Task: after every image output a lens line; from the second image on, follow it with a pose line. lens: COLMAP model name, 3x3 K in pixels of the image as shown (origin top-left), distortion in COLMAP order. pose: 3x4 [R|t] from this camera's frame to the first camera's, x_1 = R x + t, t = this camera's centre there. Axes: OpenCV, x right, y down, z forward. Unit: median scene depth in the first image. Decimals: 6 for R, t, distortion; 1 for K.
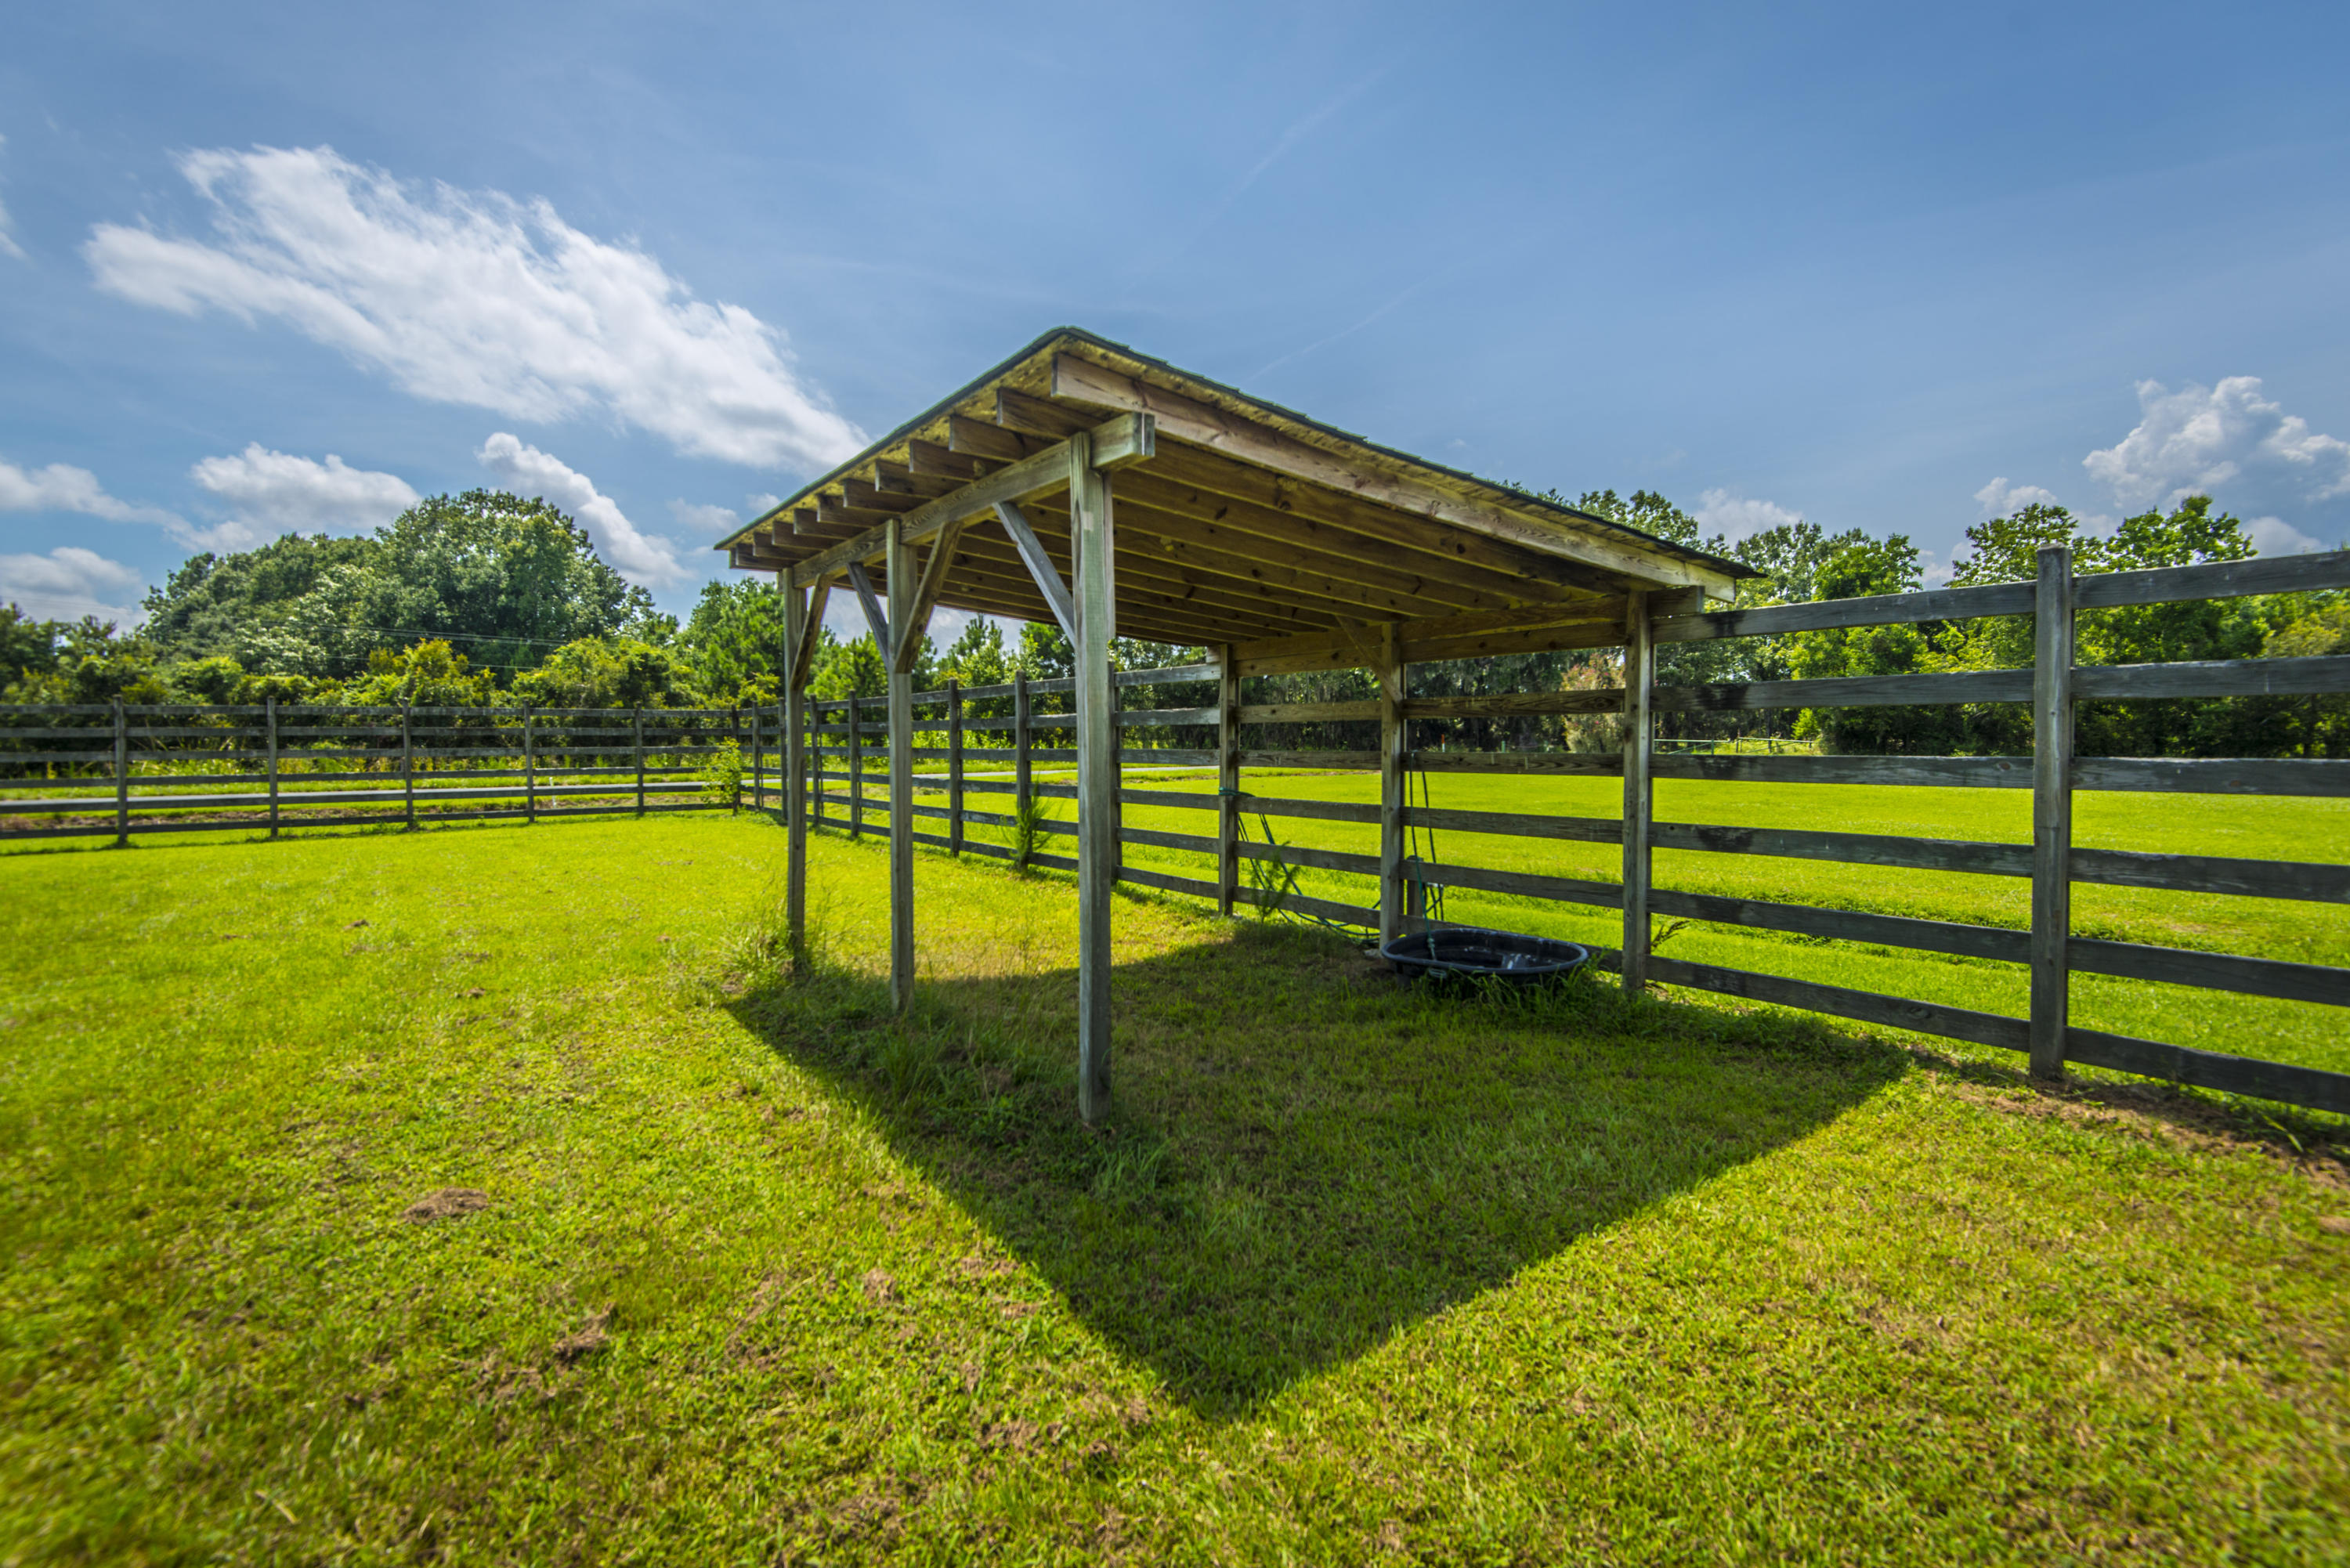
lens RADIAL K [[1066.3, 0, 1154.3], [0, 1066.3, 783.9], [0, 0, 1]] dist [0.026734, -0.014503]
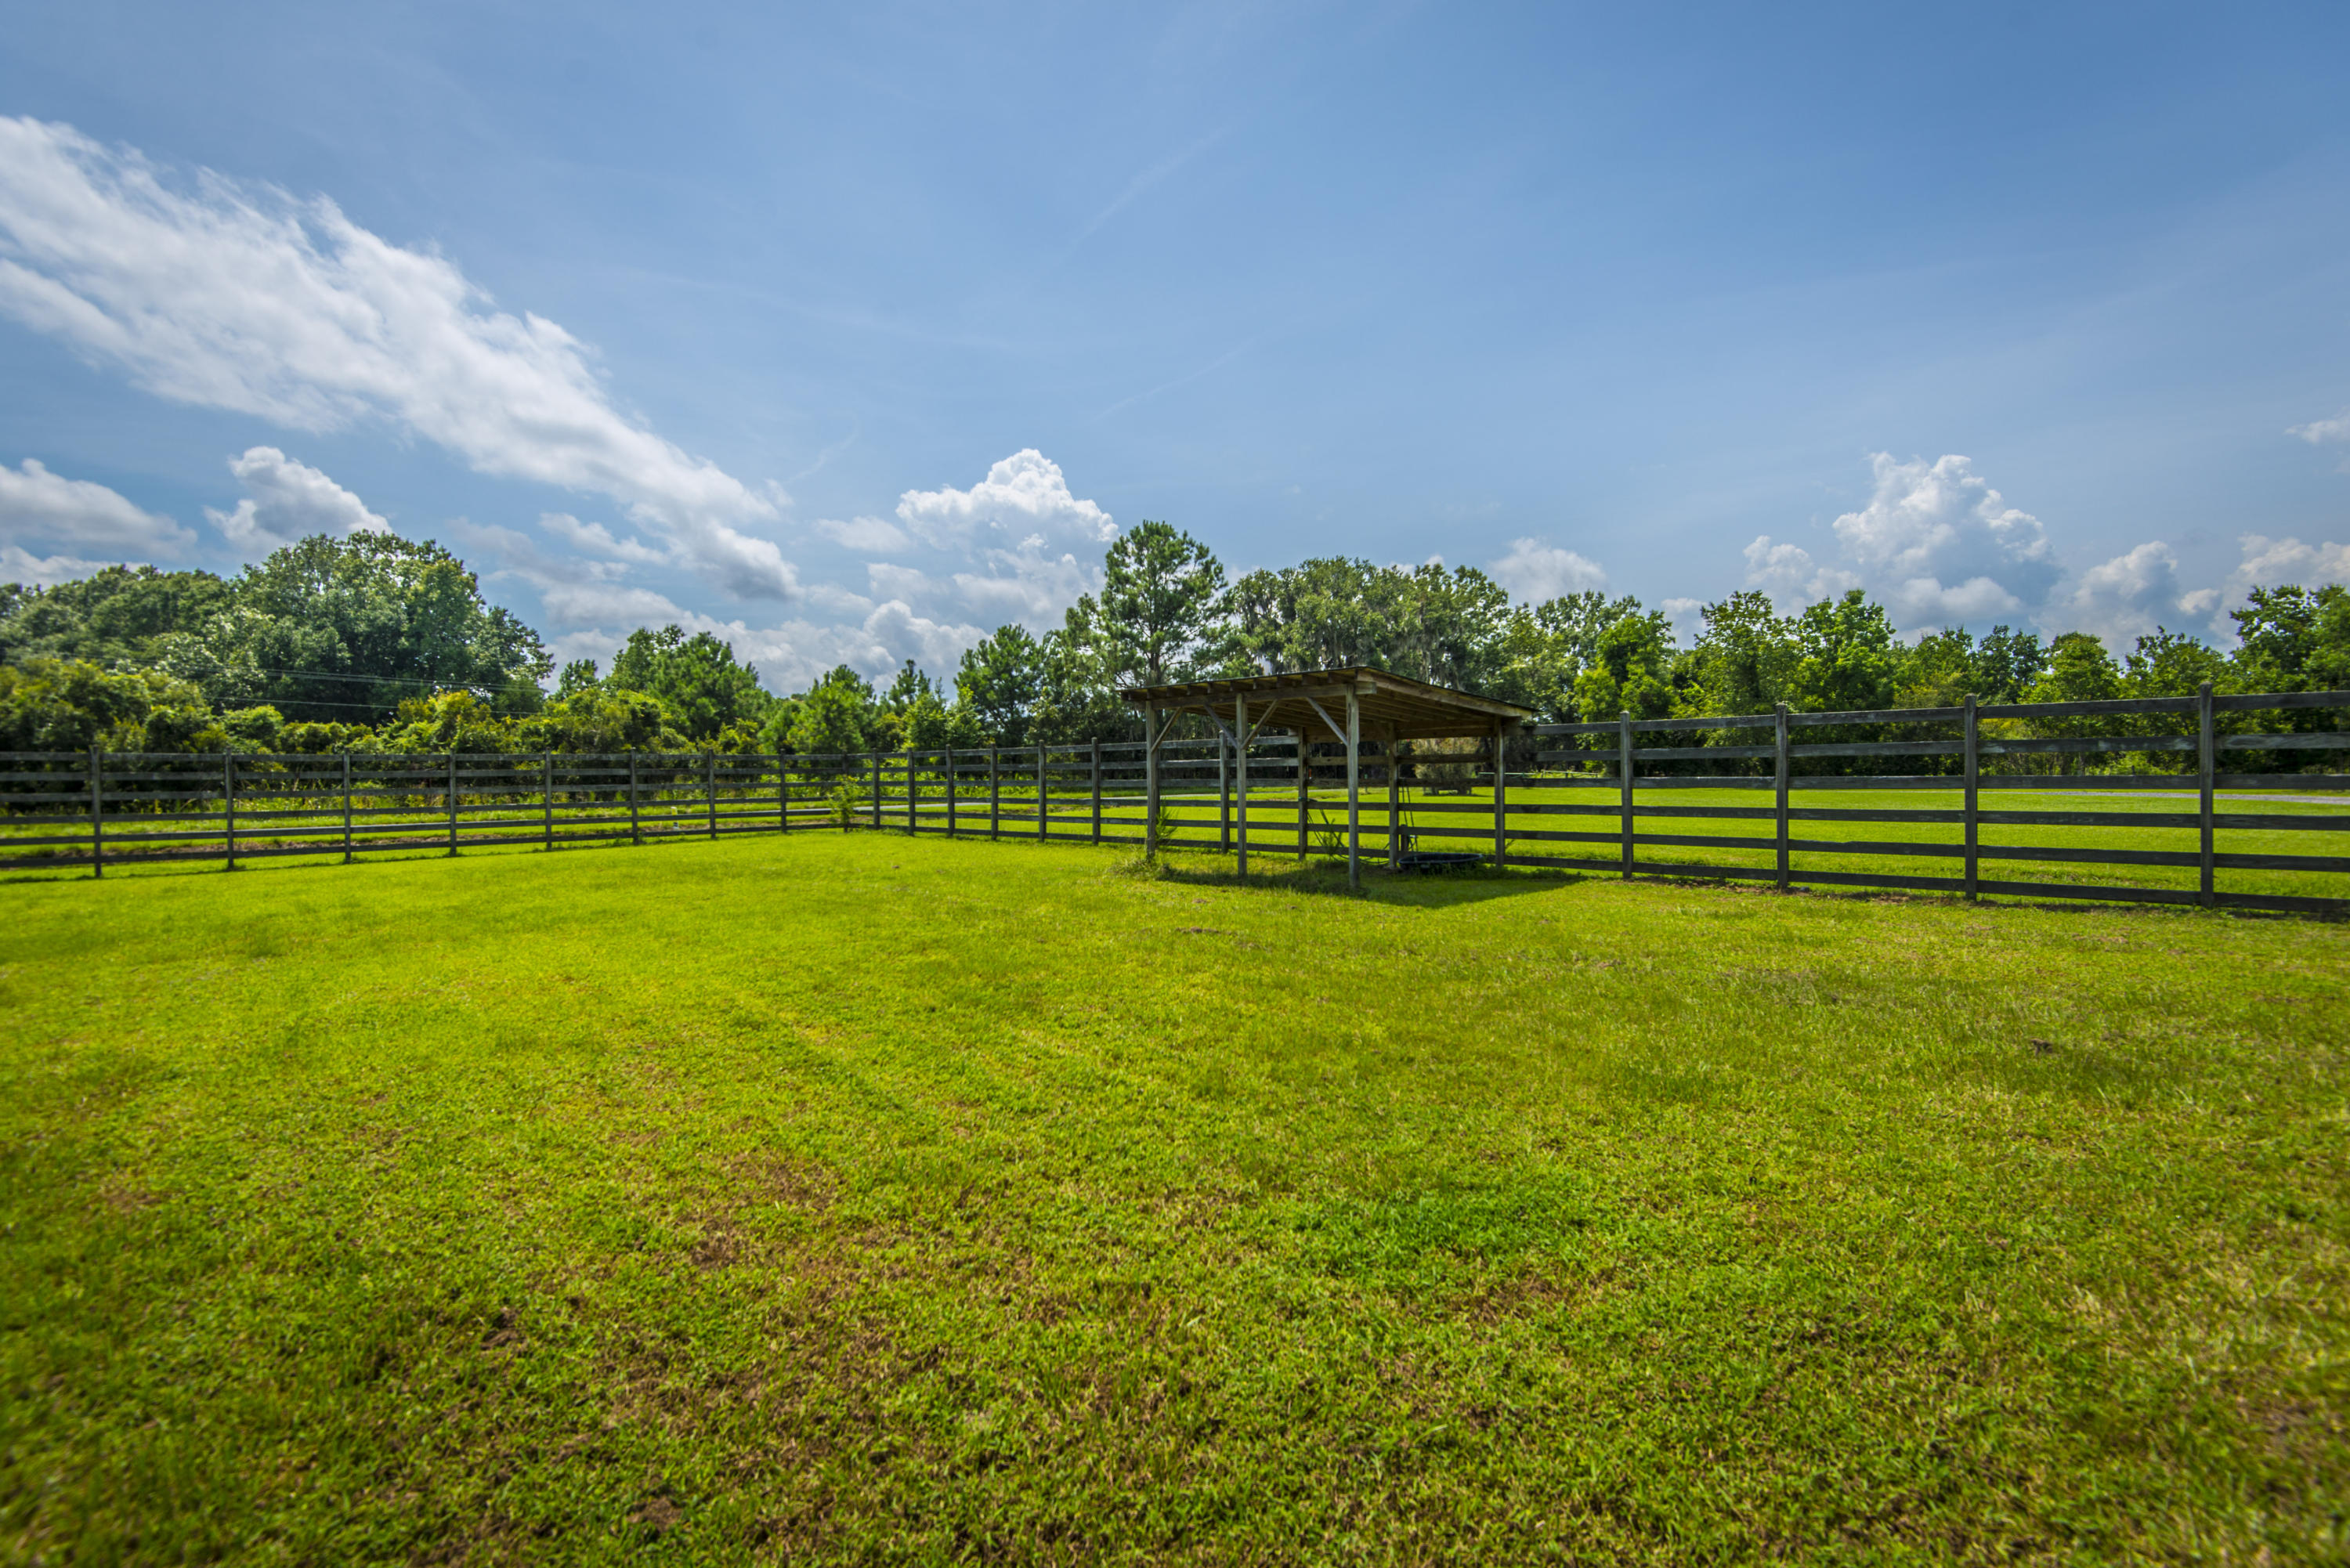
lens RADIAL K [[1066.3, 0, 1159.8], [0, 1066.3, 803.9], [0, 0, 1]] dist [0.026734, -0.014503]
pose [[0.988296, -0.010147, 0.152214, -0.099964], [0.012415, 0.999826, -0.013955, 0.008107], [-0.152046, 0.015681, 0.988249, -0.189641]]
